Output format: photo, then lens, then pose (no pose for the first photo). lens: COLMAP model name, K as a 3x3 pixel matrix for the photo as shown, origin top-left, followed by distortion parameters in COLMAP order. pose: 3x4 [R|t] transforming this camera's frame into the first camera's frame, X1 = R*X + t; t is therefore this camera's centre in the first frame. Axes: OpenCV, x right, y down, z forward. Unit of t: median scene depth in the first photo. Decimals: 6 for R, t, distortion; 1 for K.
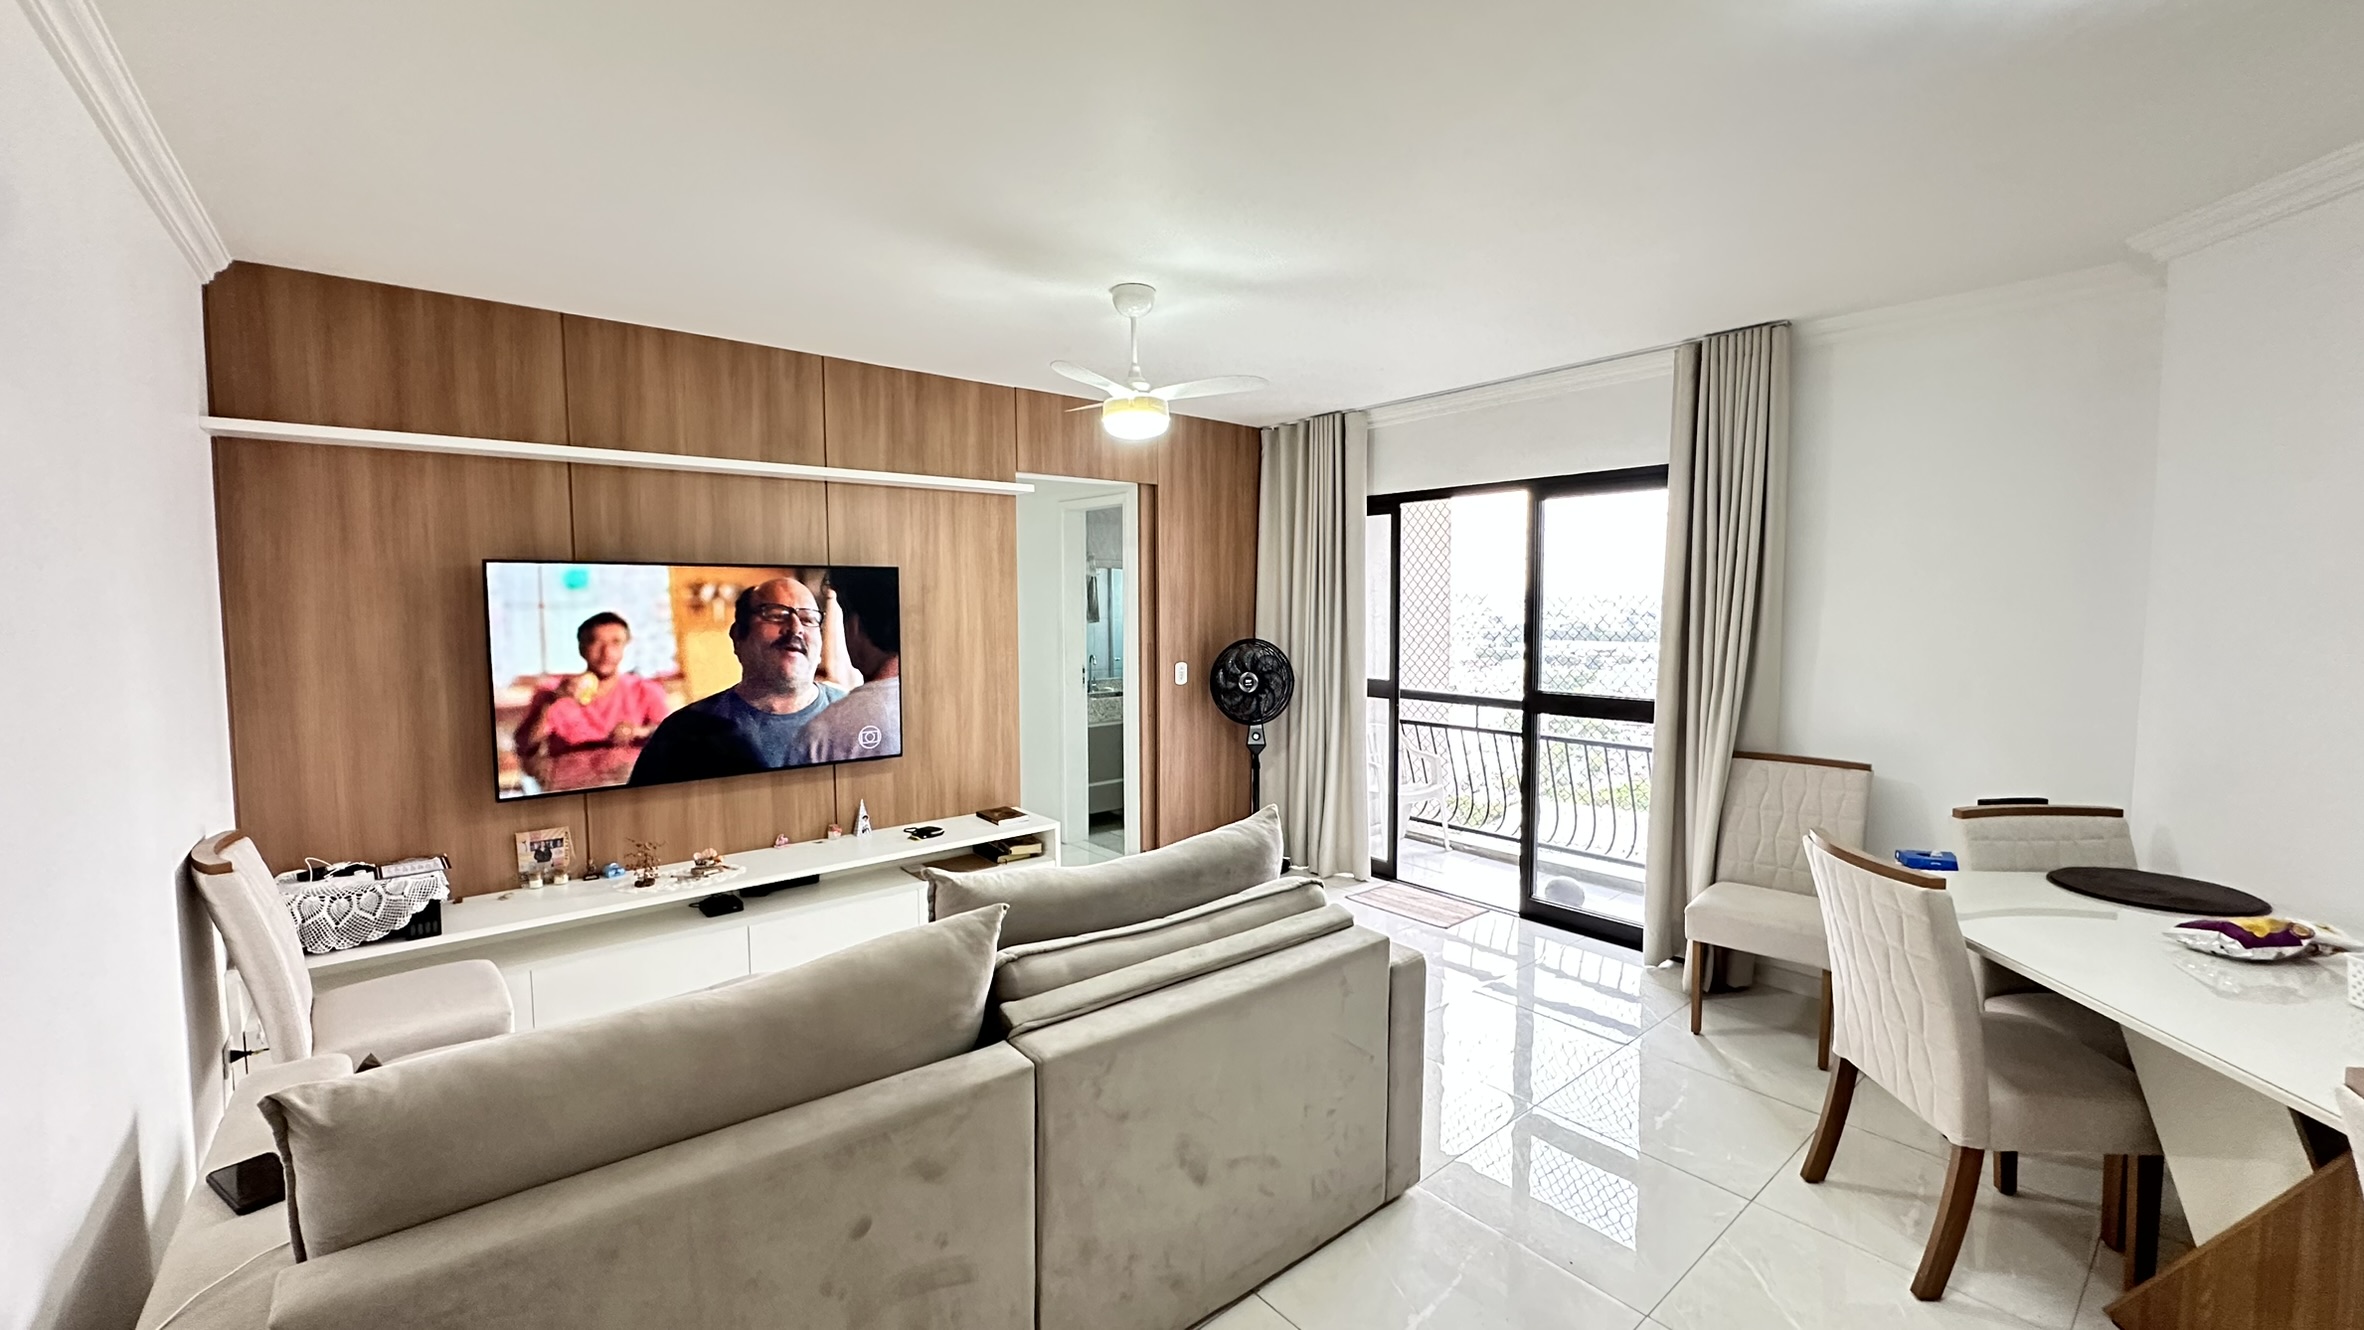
lens RADIAL K [[941.6, 0, 1184.1], [0, 941.6, 665.1], [0, 0, 1]] dist [-0.004047, -0.000099]
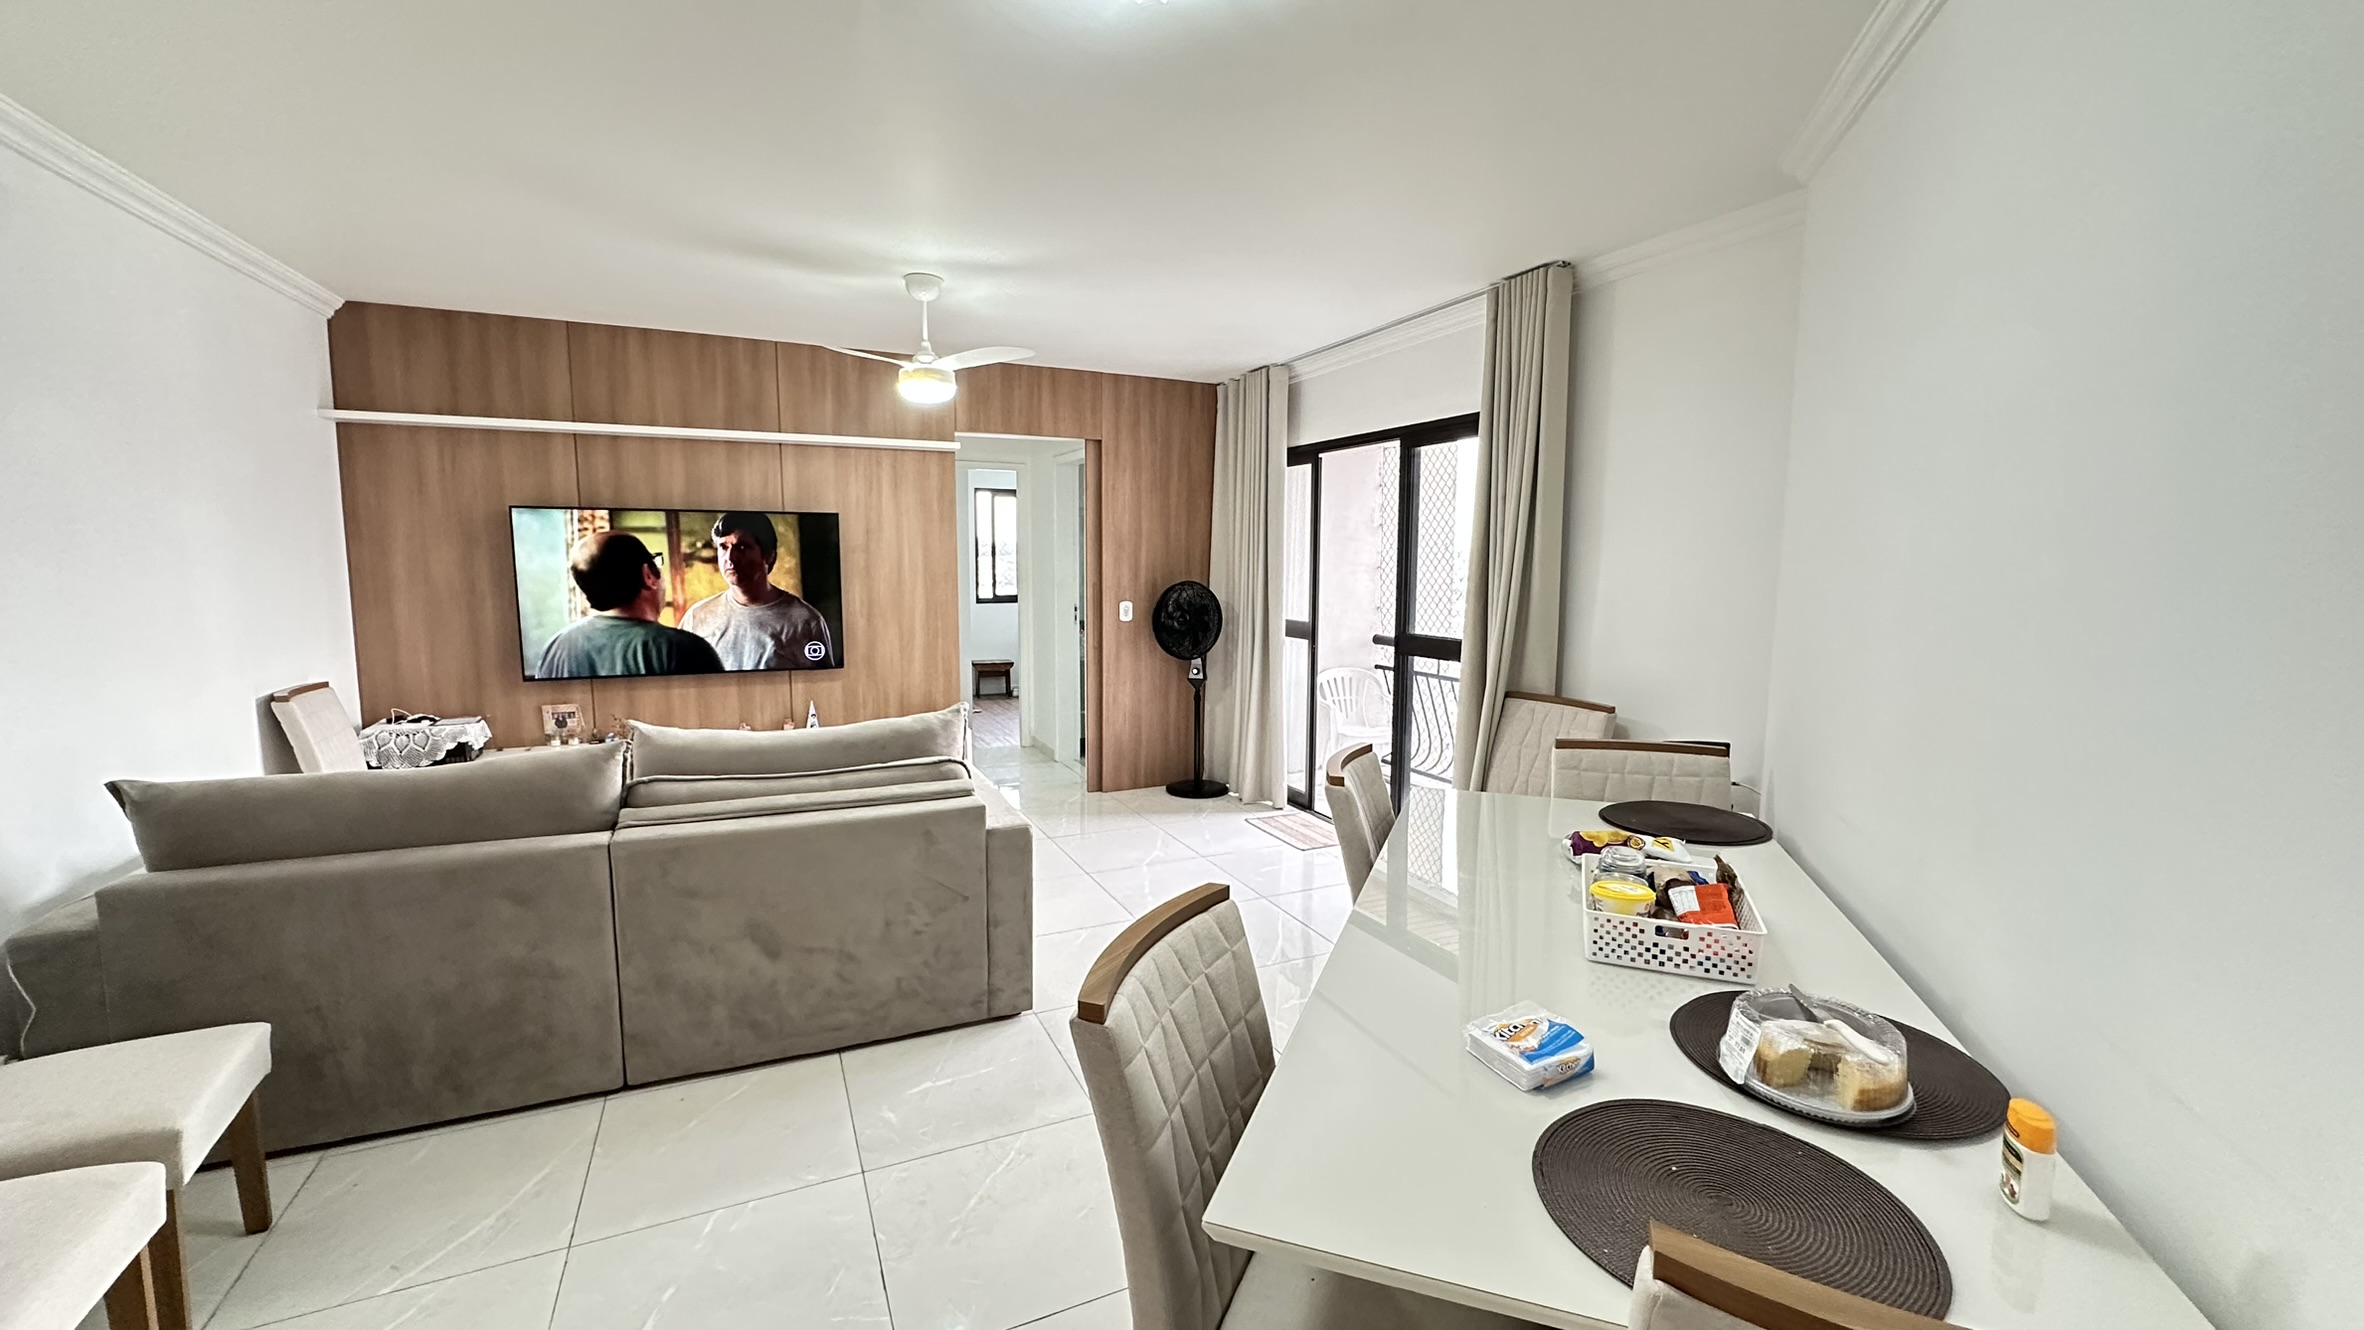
lens RADIAL K [[941.6, 0, 1184.1], [0, 941.6, 665.1], [0, 0, 1]] dist [-0.004047, -0.000099]
pose [[0.965757, 0.039681, -0.256396, 0.522124], [-0.028012, 0.998406, 0.049007, 0.023925], [0.257932, -0.040147, 0.965329, -0.083898]]
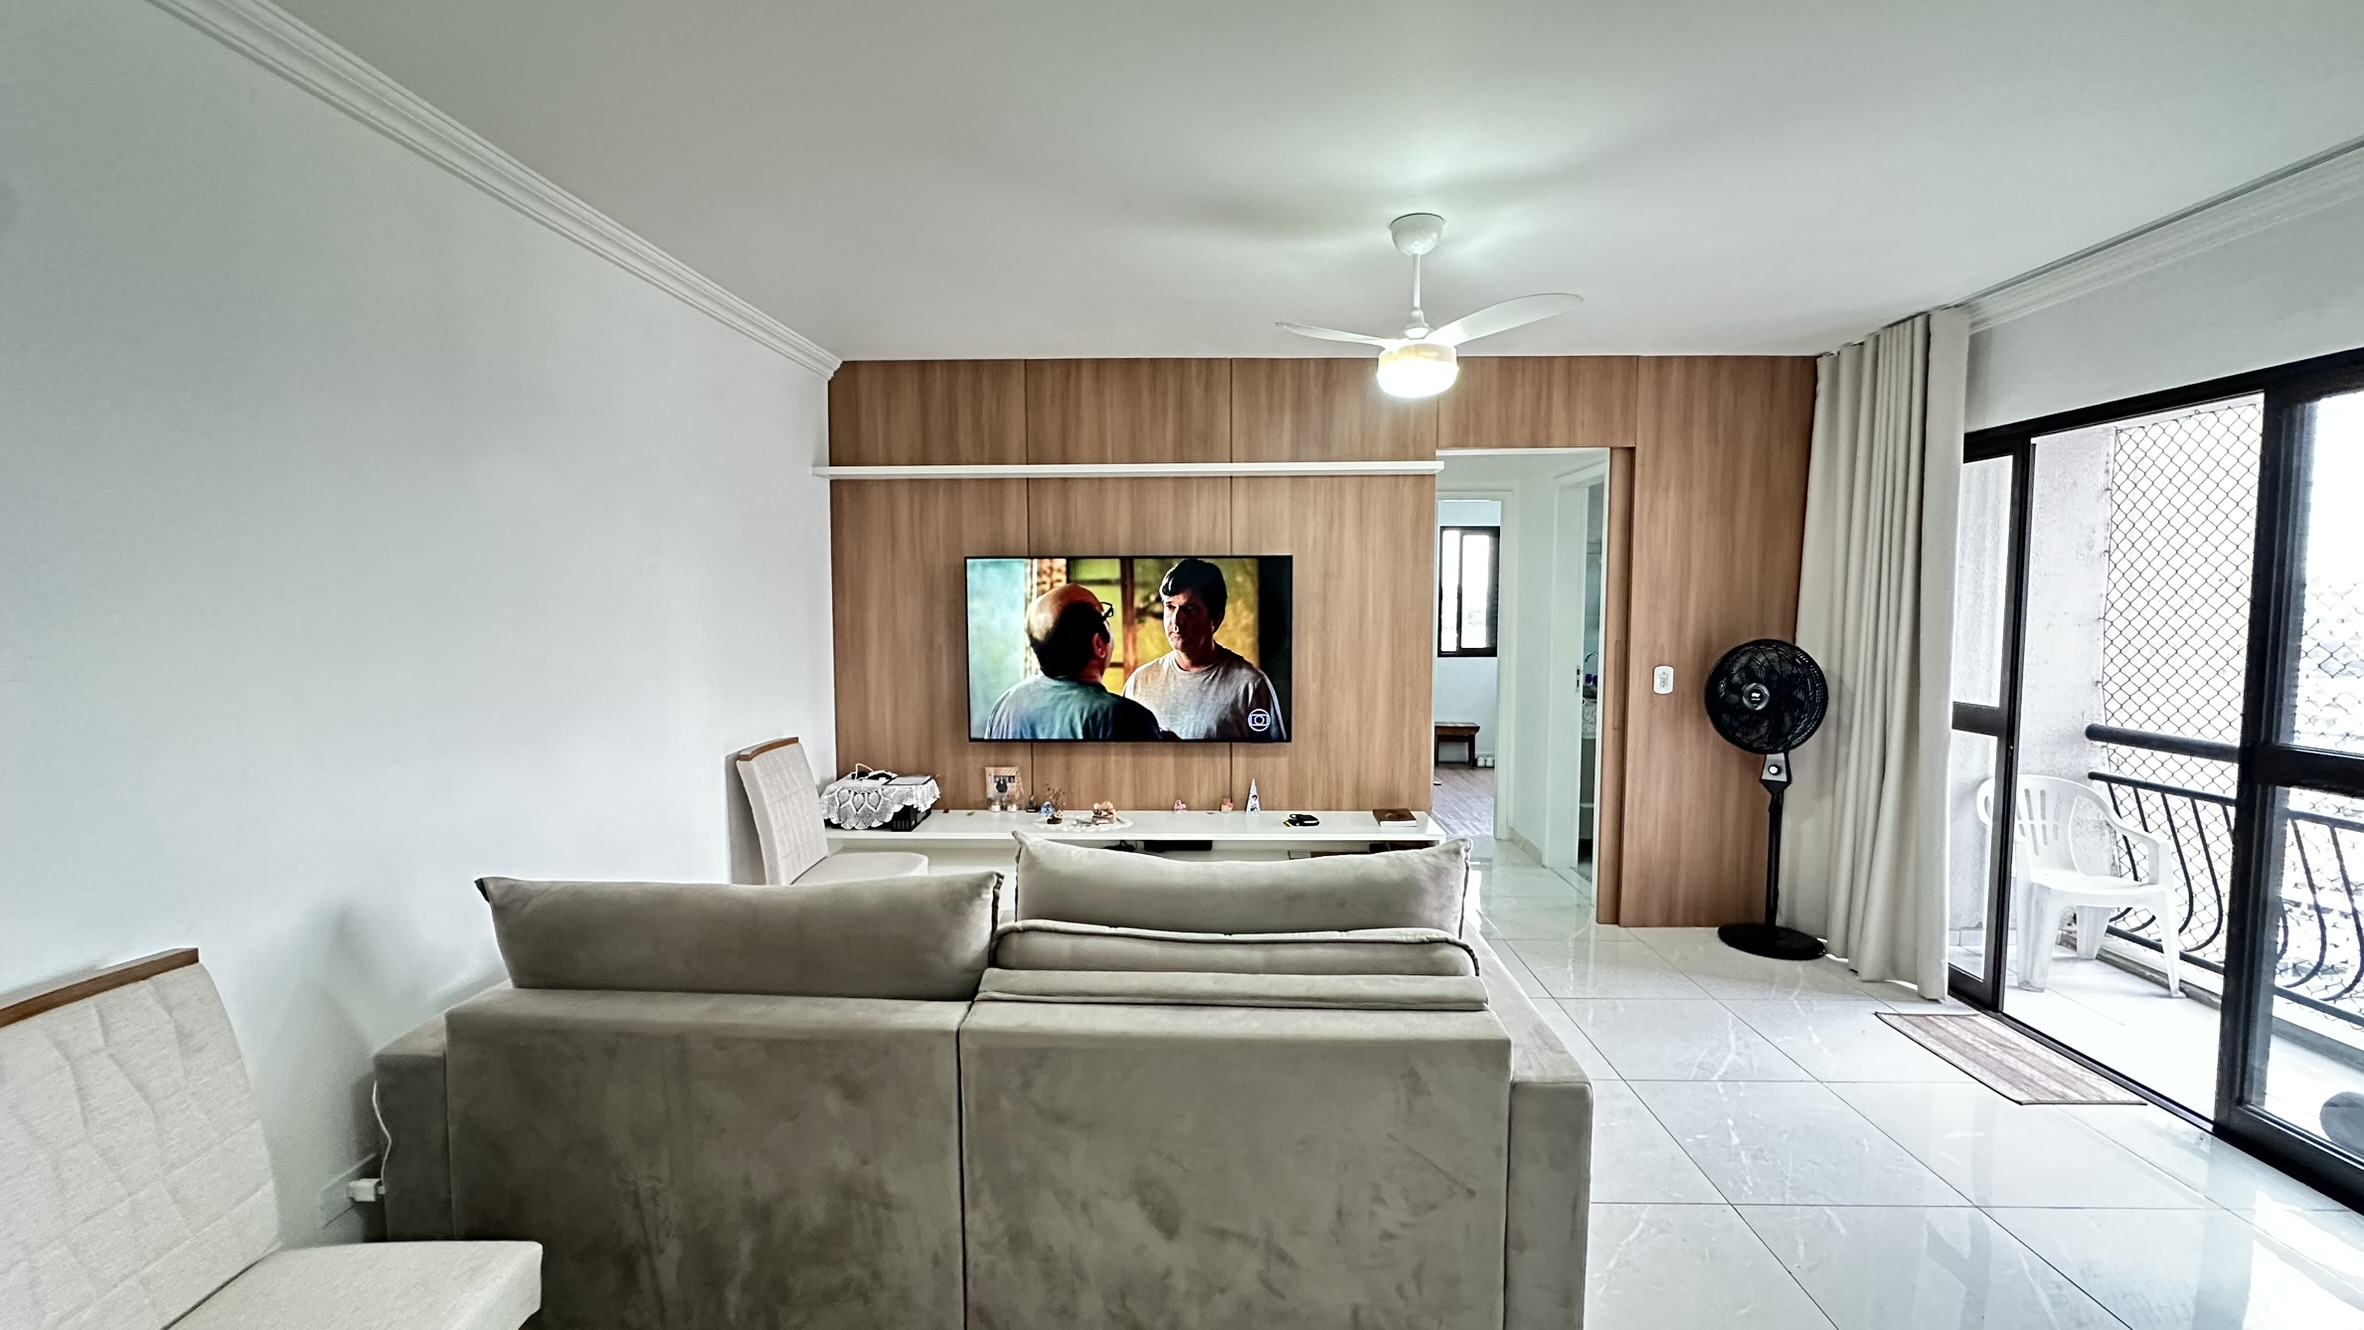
lens RADIAL K [[941.6, 0, 1184.1], [0, 941.6, 665.1], [0, 0, 1]] dist [-0.004047, -0.000099]
pose [[0.747969, 0.047829, -0.662009, 0.329670], [-0.046969, 0.998714, 0.019088, 0.000154], [0.662070, 0.016817, 0.749253, 0.191617]]
